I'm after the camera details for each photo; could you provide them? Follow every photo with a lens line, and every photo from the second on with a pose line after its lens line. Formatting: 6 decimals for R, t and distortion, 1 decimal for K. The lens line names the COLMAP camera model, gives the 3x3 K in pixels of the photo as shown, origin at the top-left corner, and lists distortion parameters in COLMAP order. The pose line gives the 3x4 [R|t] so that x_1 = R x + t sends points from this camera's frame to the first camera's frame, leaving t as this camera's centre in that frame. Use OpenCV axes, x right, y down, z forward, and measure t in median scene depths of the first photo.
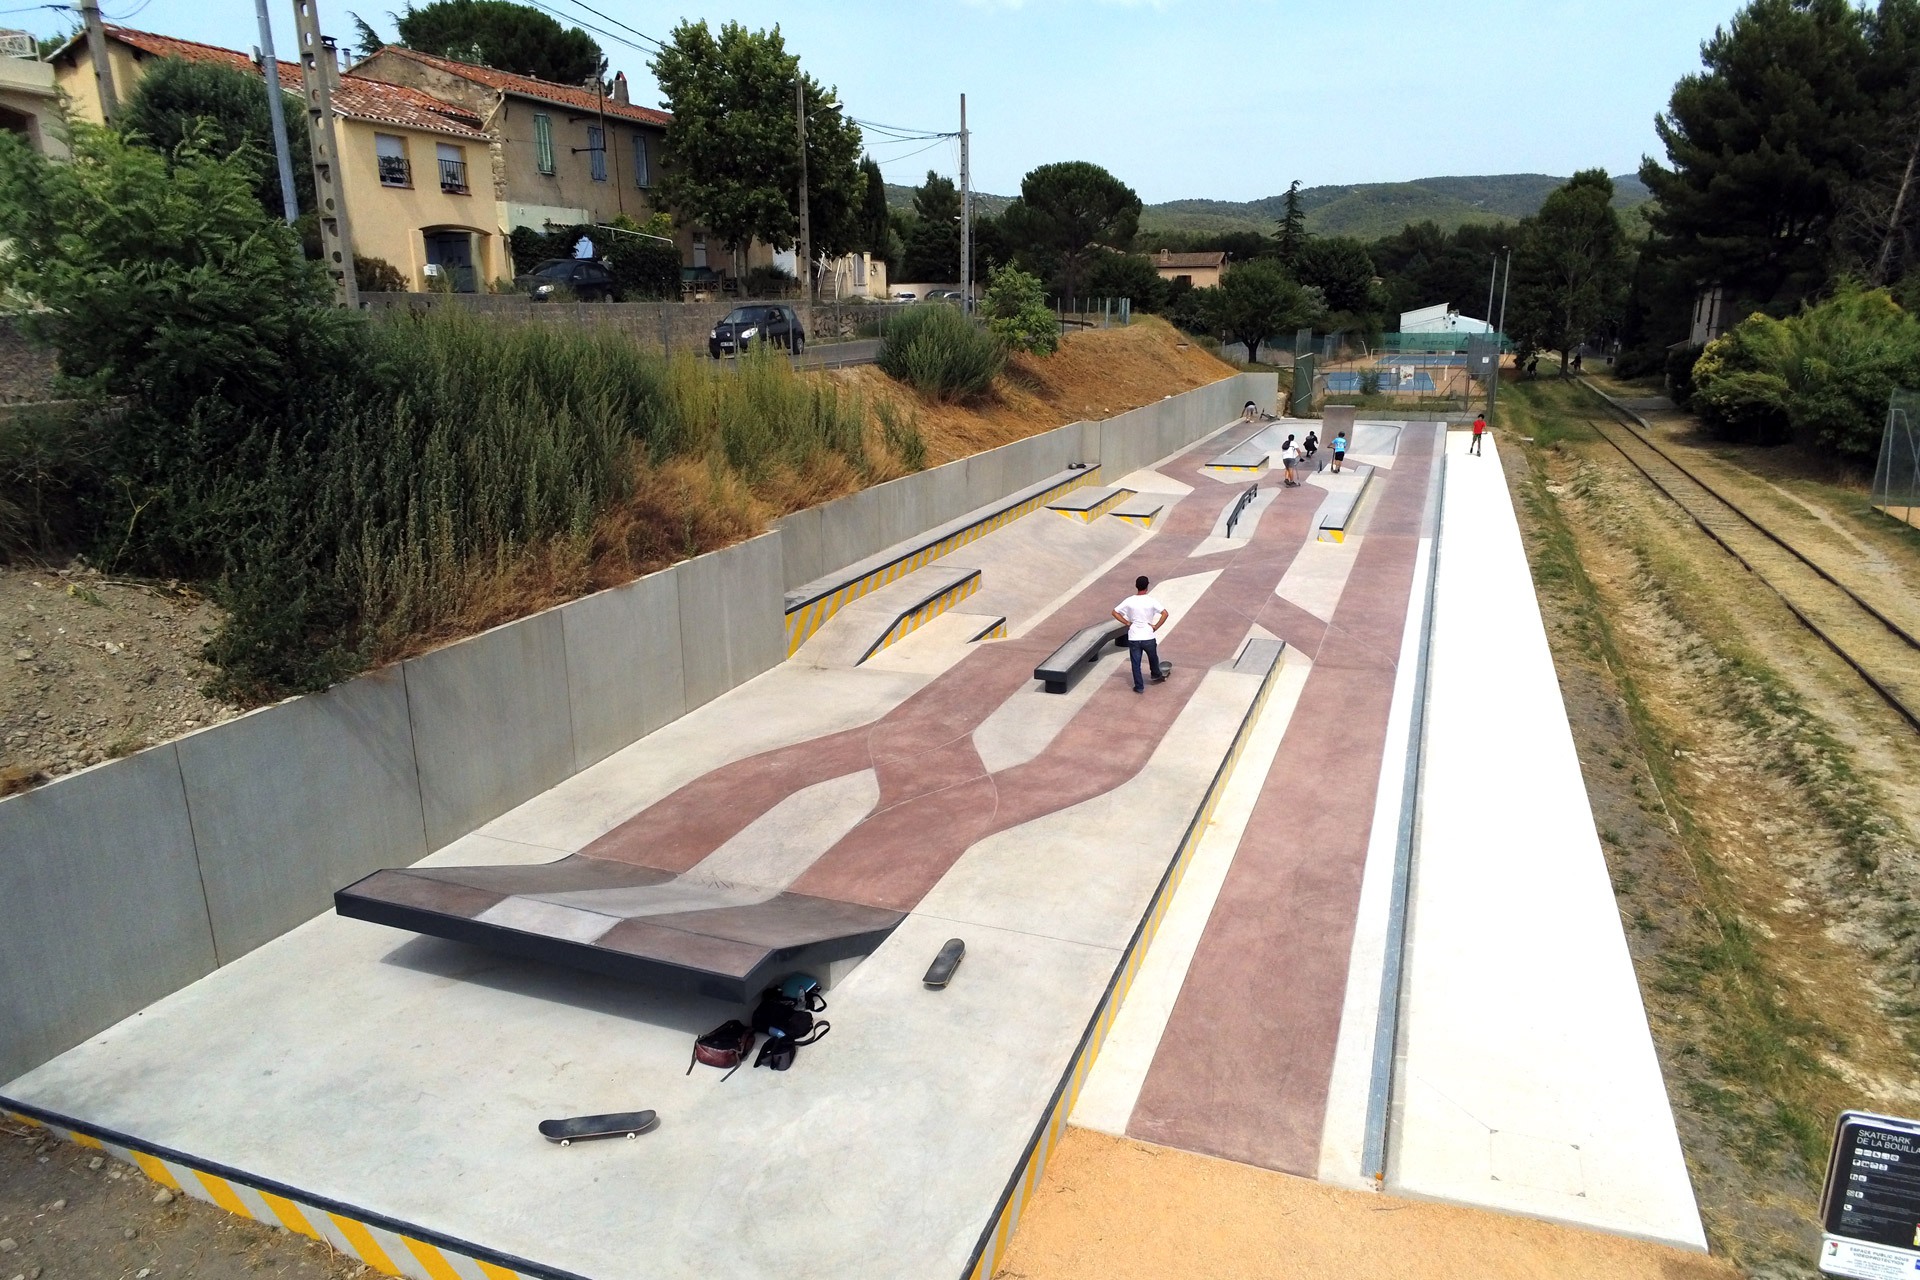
lens RADIAL K [[1290.5, 0, 960.0], [0, 1290.5, 640.0], [0, 0, 1]] dist [-0.001860, 0.067396]
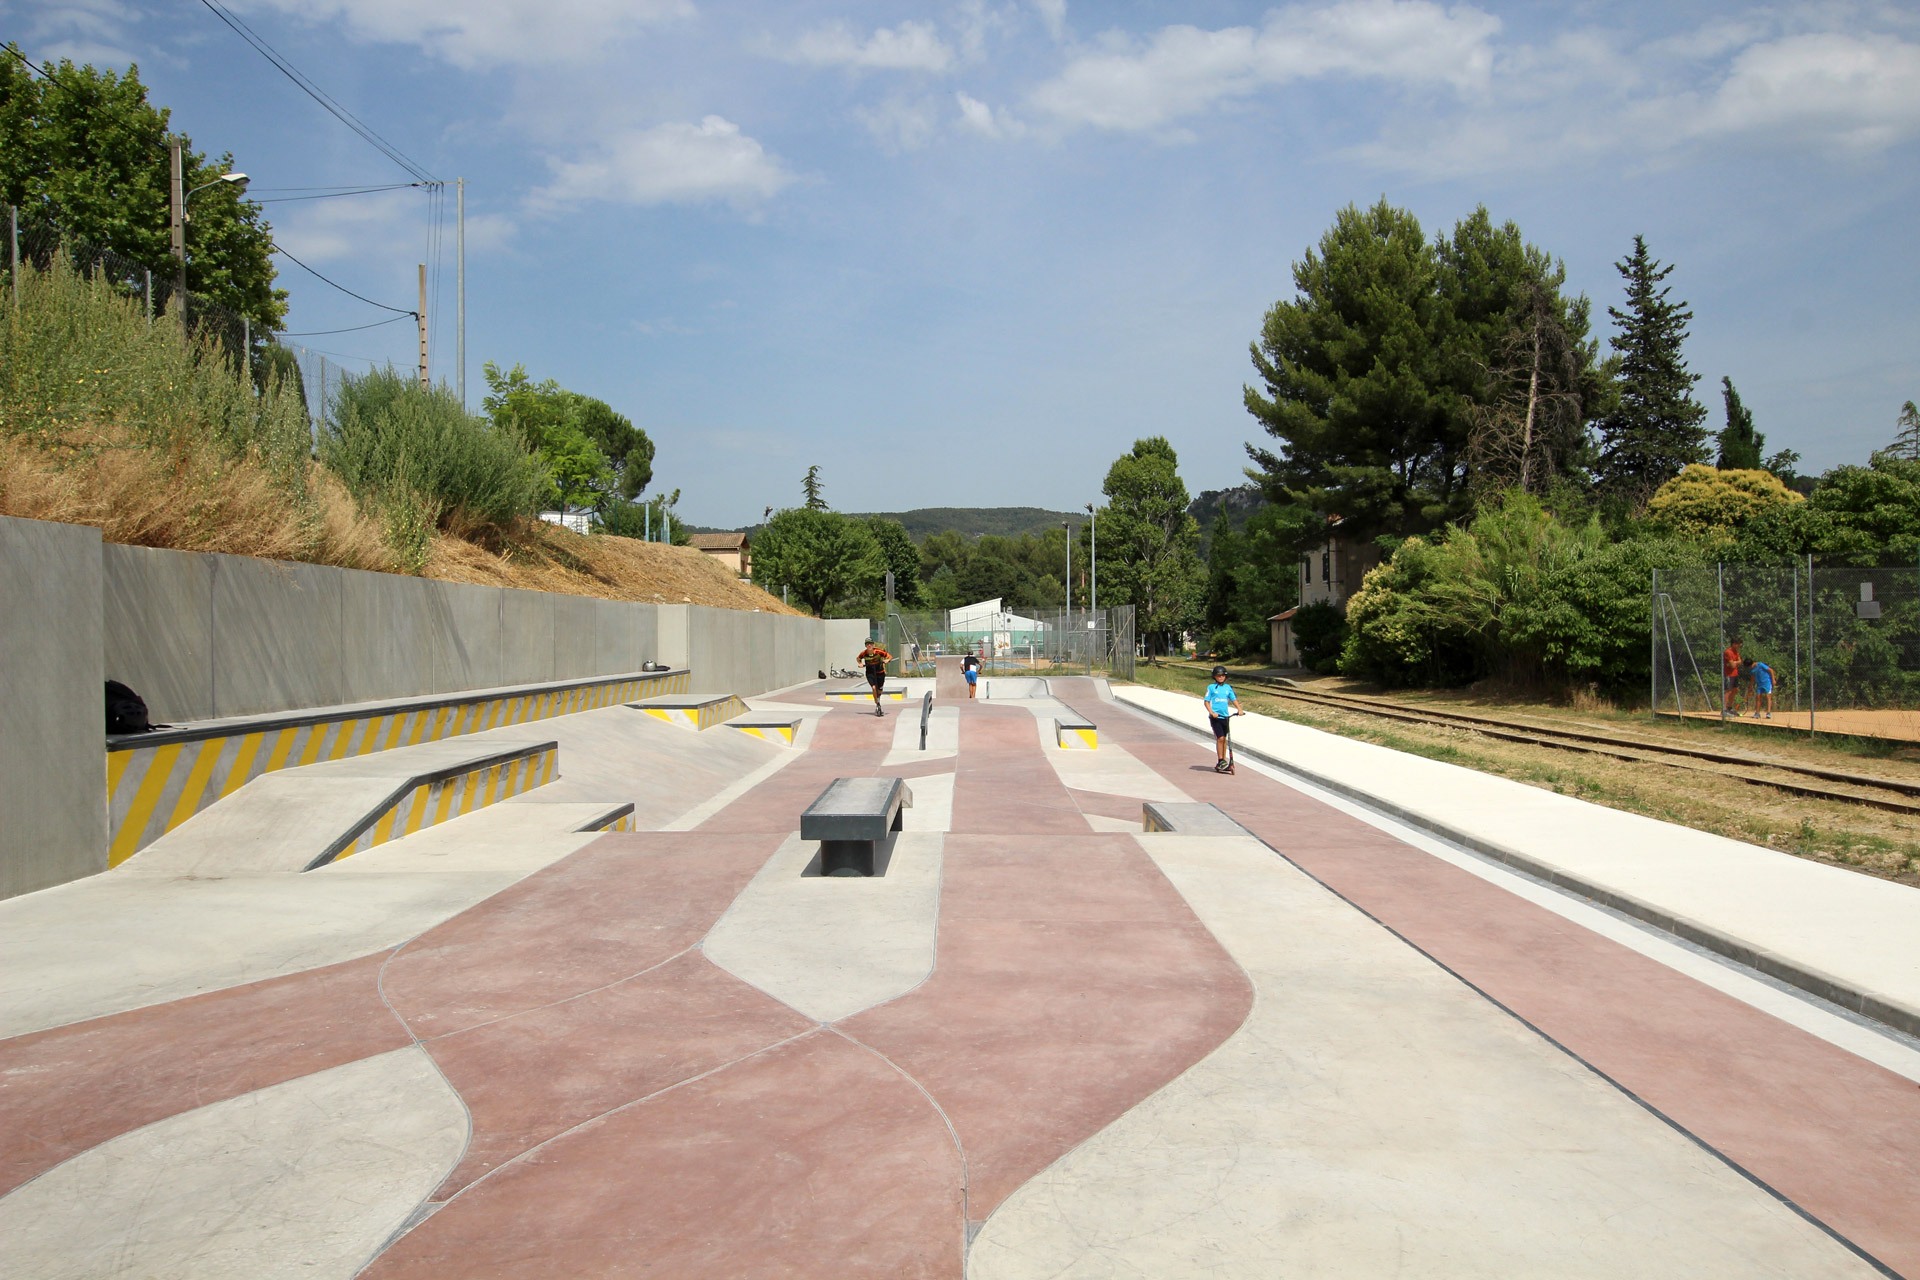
lens RADIAL K [[1572.2, 0, 960.0], [0, 1572.2, 640.0], [0, 0, 1]] dist [0.008167, 0.013452]
pose [[0.940130, -0.001639, 0.340813, -0.025744], [0.086324, 0.968526, -0.233465, 0.036672], [-0.329703, 0.248908, 0.910682, 0.219401]]
